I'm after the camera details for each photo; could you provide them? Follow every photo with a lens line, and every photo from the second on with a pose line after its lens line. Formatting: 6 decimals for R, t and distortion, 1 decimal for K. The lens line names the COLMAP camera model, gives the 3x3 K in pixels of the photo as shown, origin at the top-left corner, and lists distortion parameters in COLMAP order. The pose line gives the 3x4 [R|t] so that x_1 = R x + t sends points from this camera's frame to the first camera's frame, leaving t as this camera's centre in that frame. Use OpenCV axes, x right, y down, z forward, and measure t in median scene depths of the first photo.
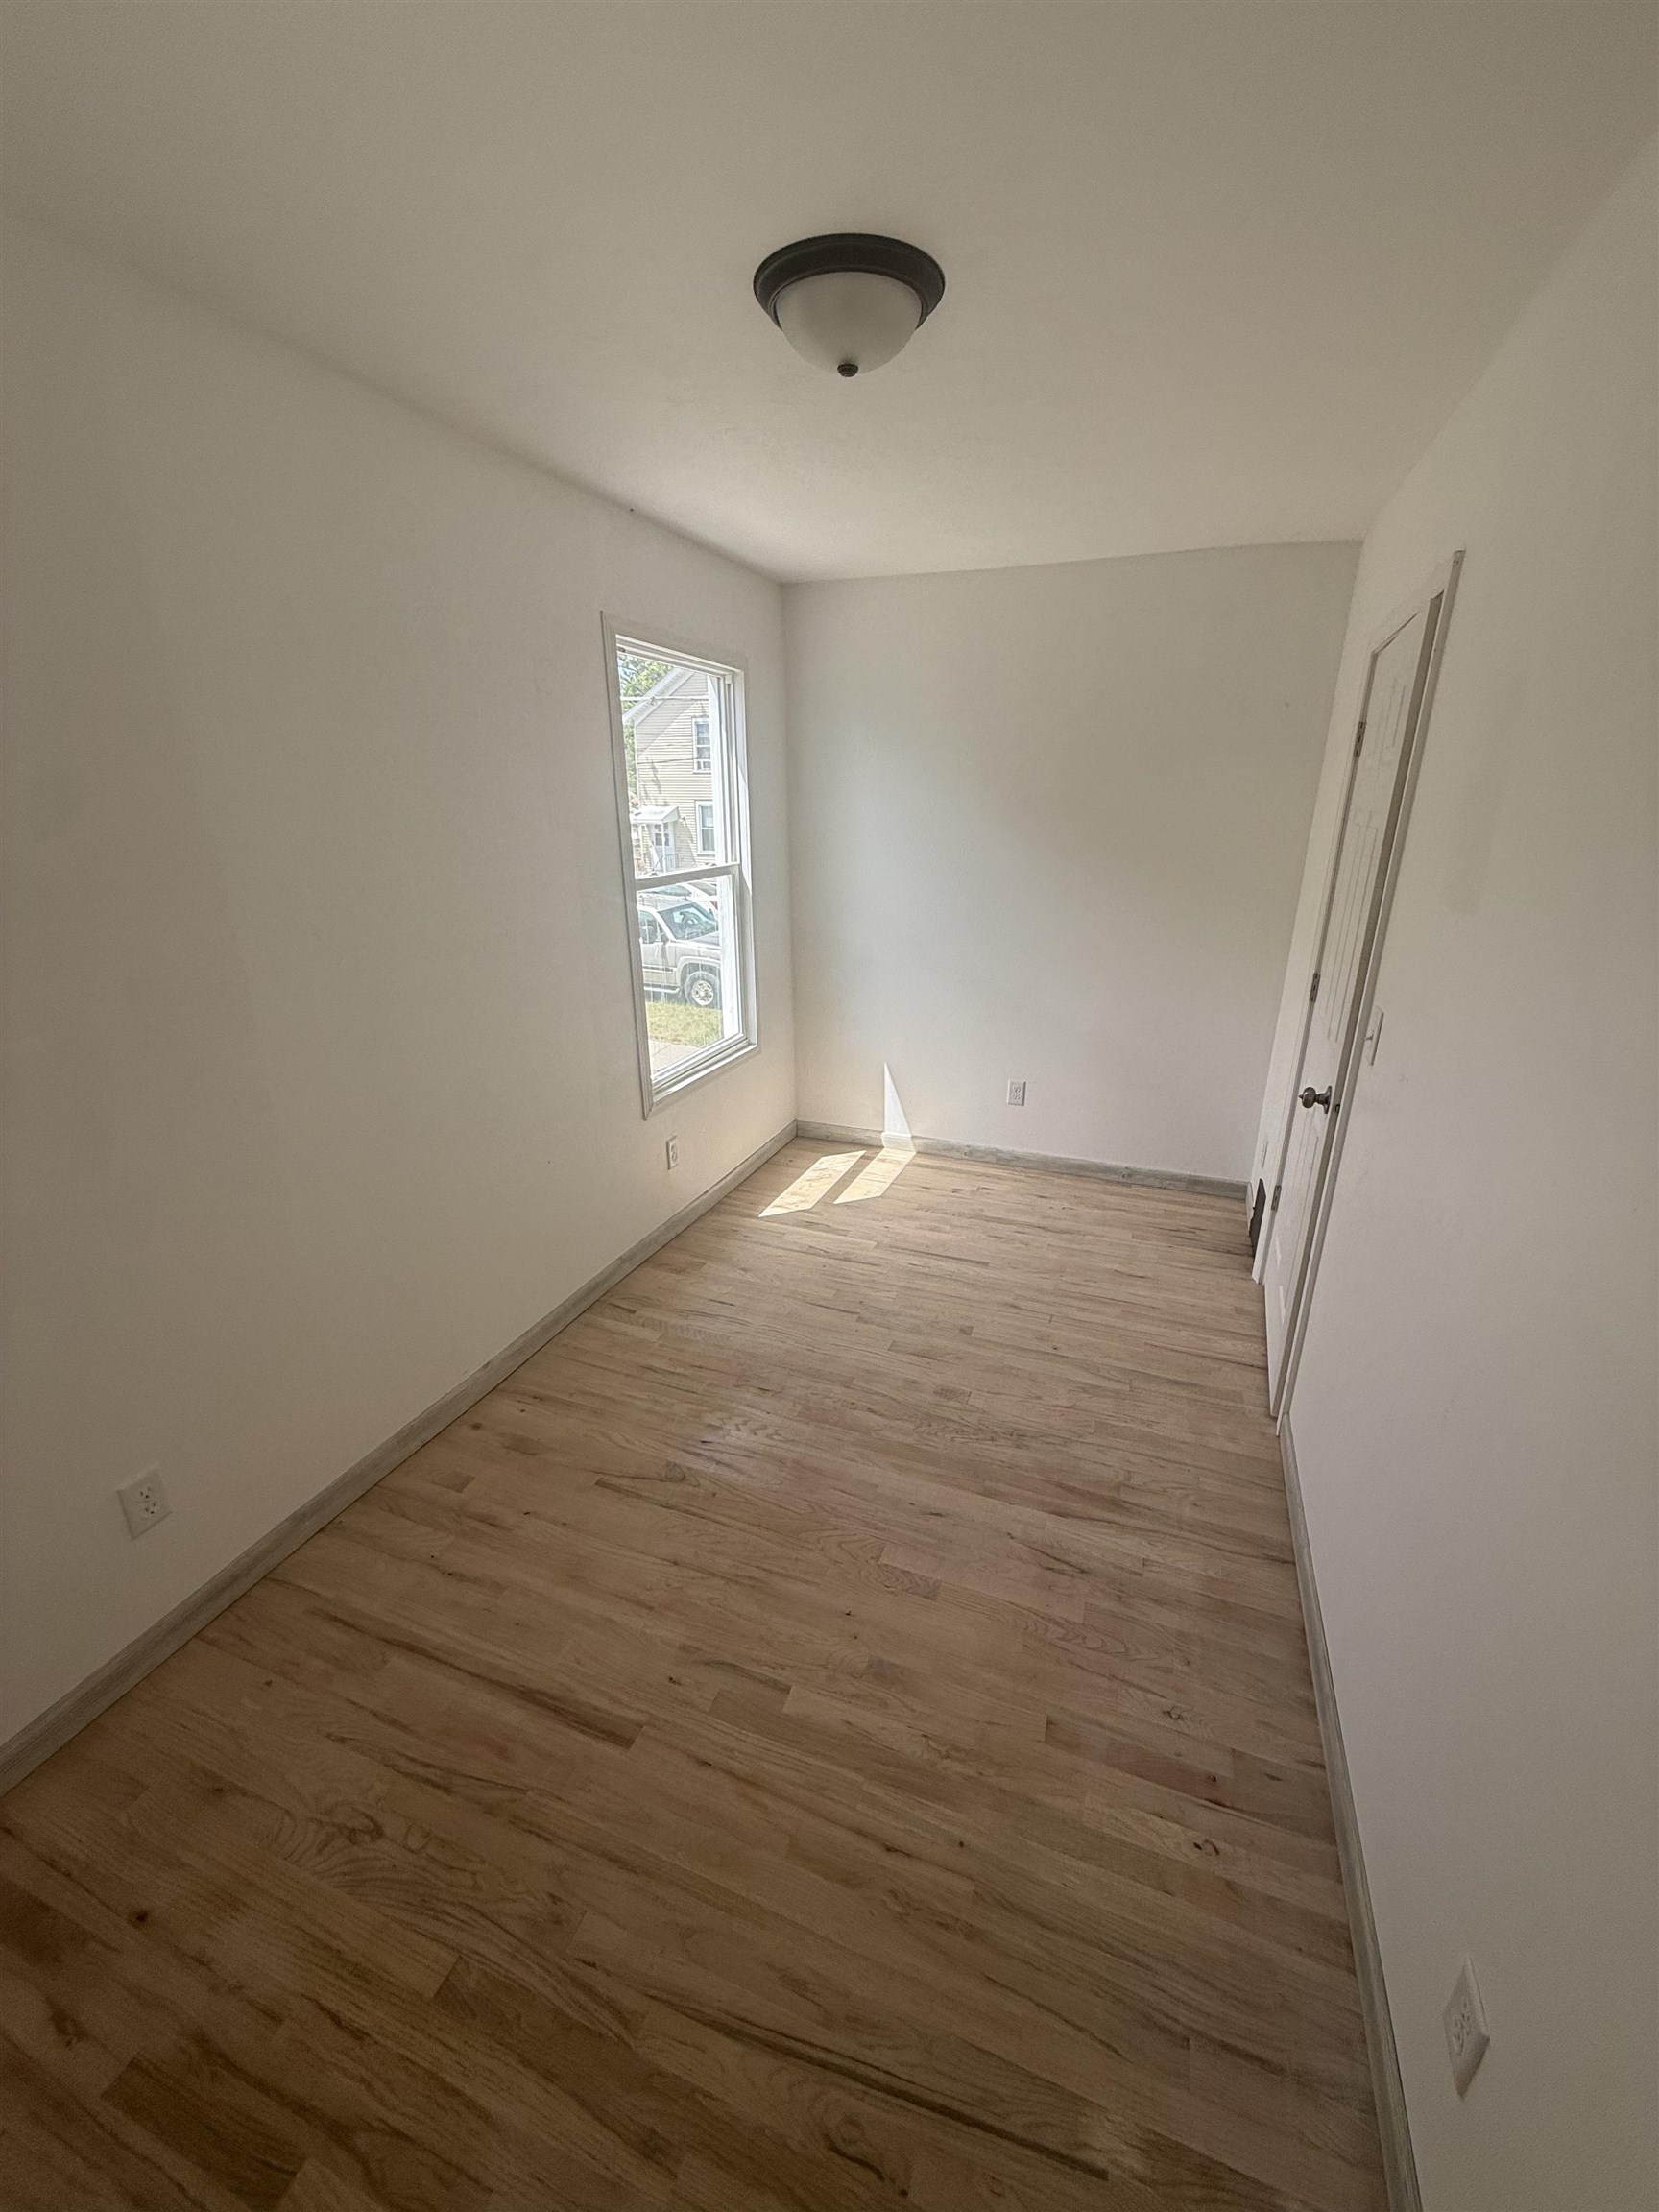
lens RADIAL K [[880.4, 0, 844.8], [0, 880.4, 1107.9], [0, 0, 1]] dist [-0.007190, -0.000465]
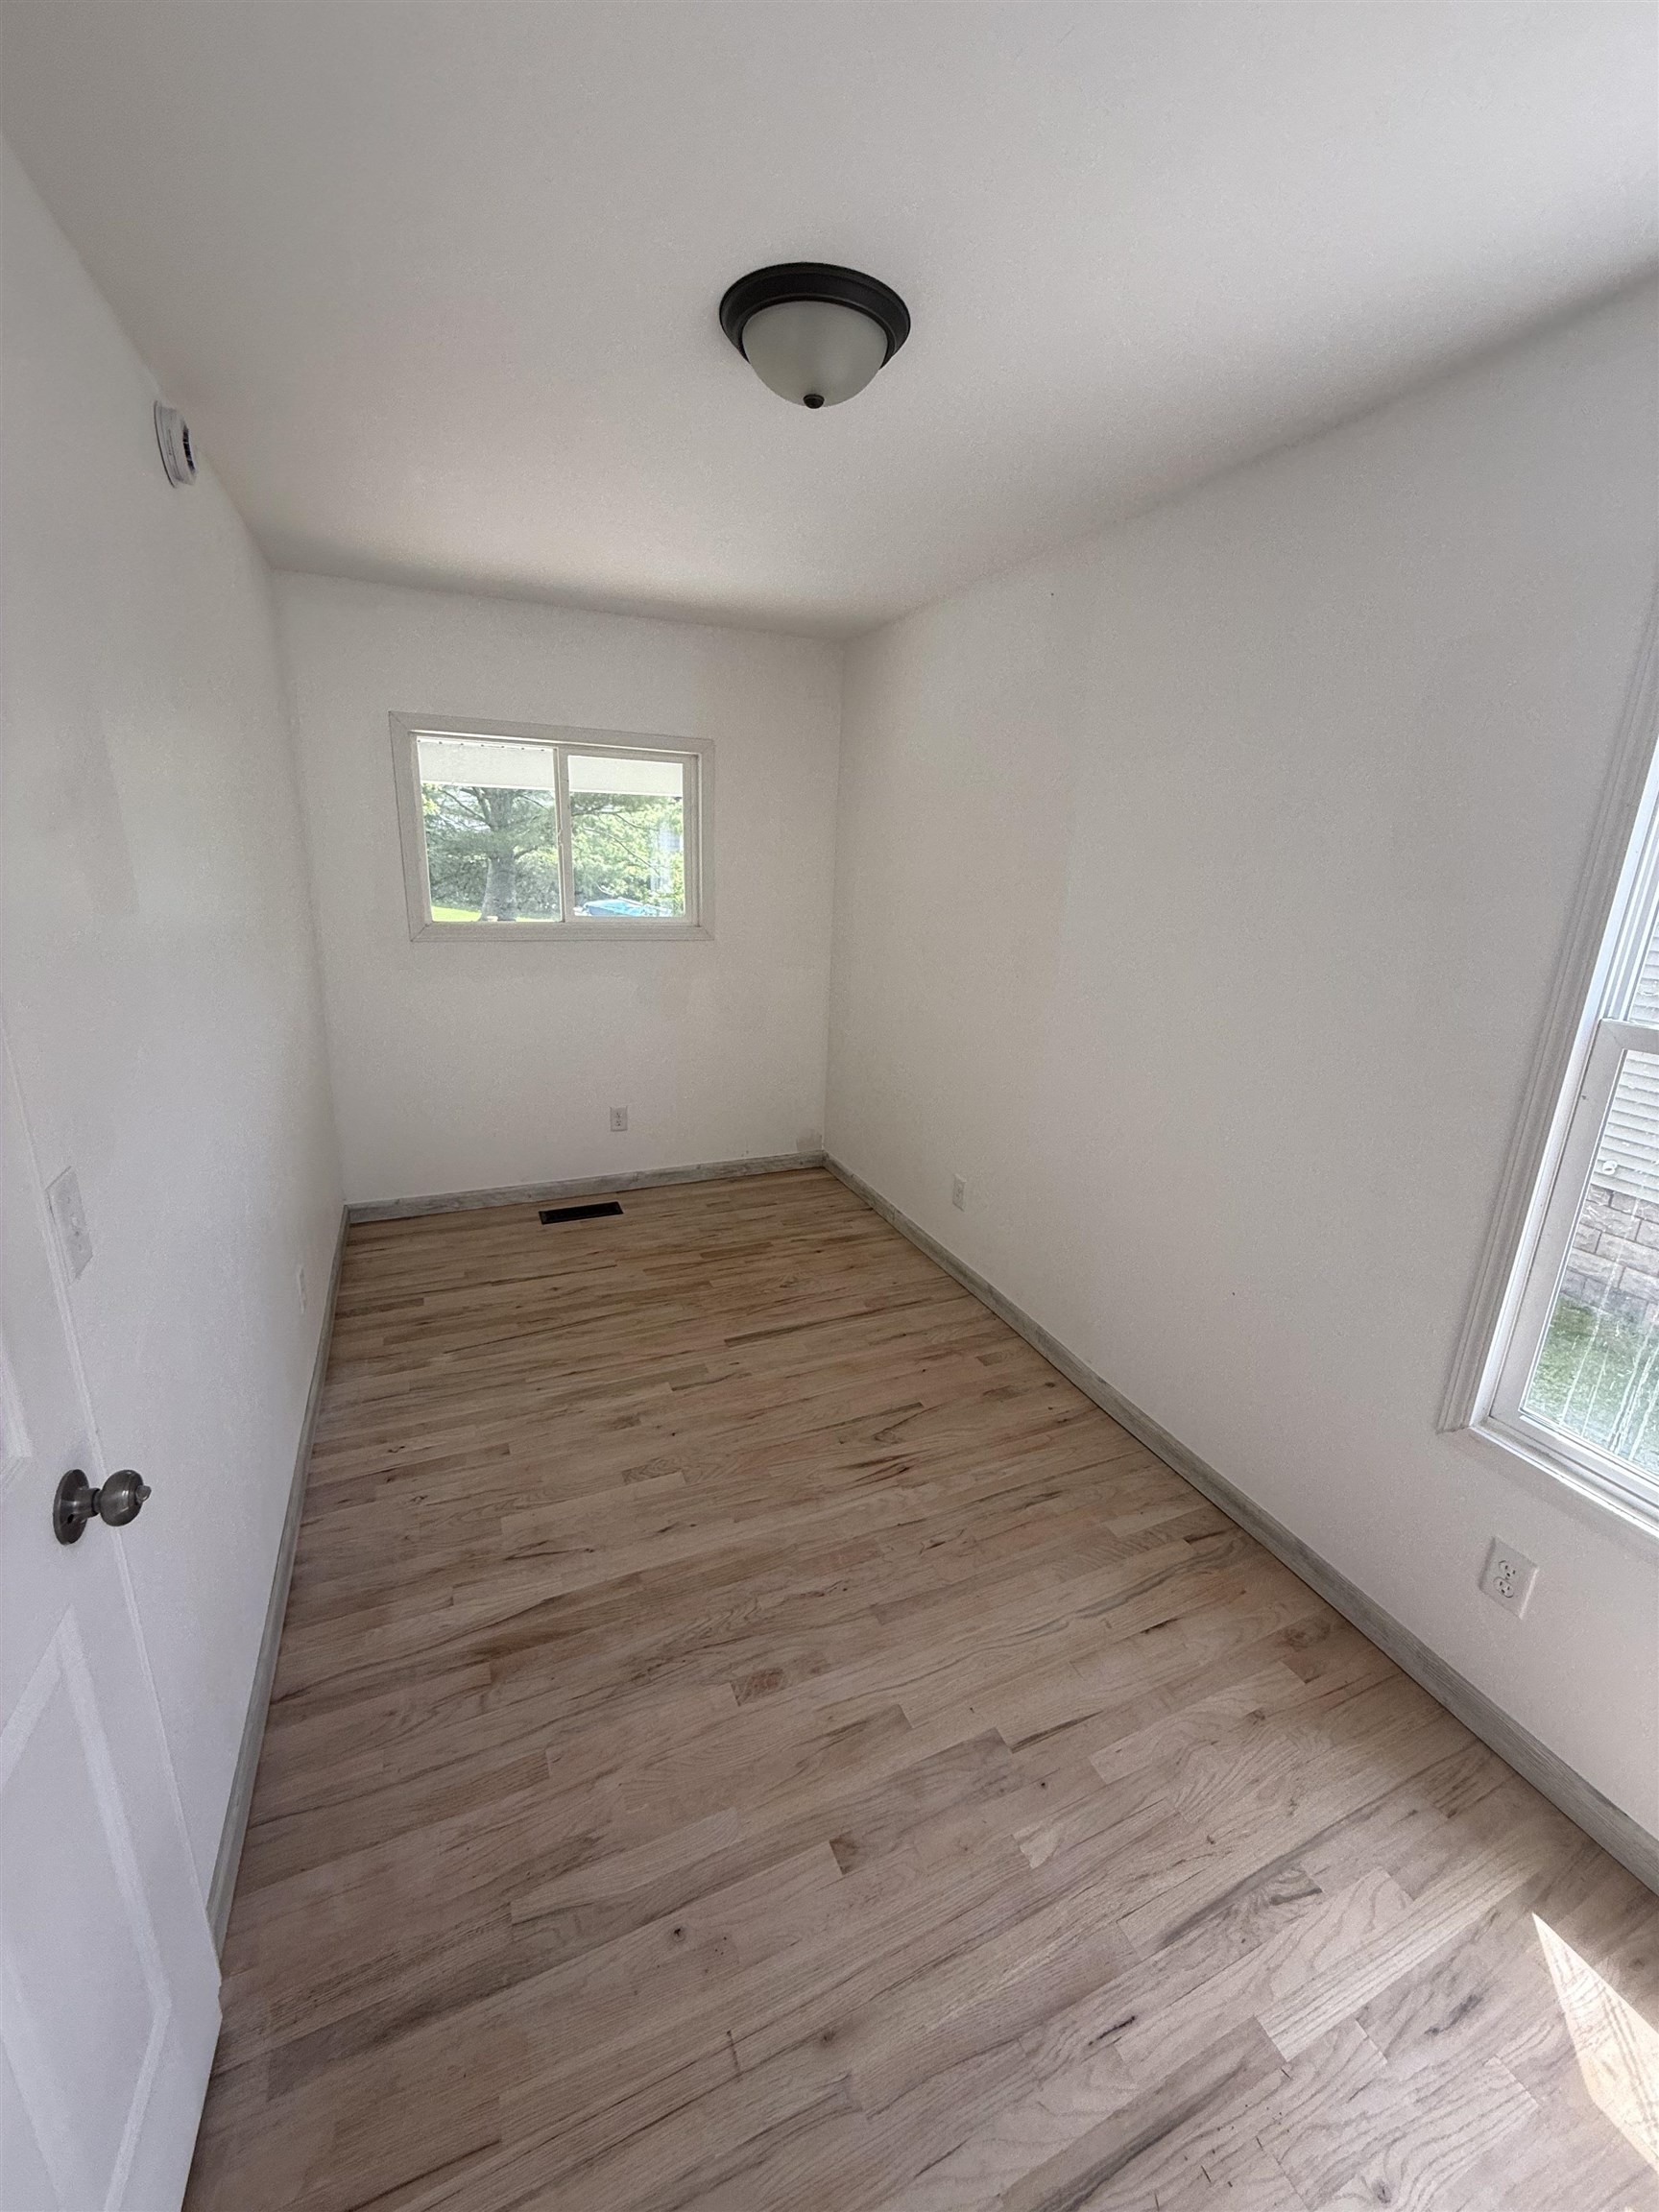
lens RADIAL K [[880.4, 0, 844.4], [0, 880.4, 1106.4], [0, 0, 1]] dist [-0.007190, -0.000465]
pose [[-0.711787, 0.168569, -0.681868, 0.564045], [-0.272017, 0.828867, 0.488862, -0.487701], [0.647585, 0.533445, -0.544124, 1.425546]]
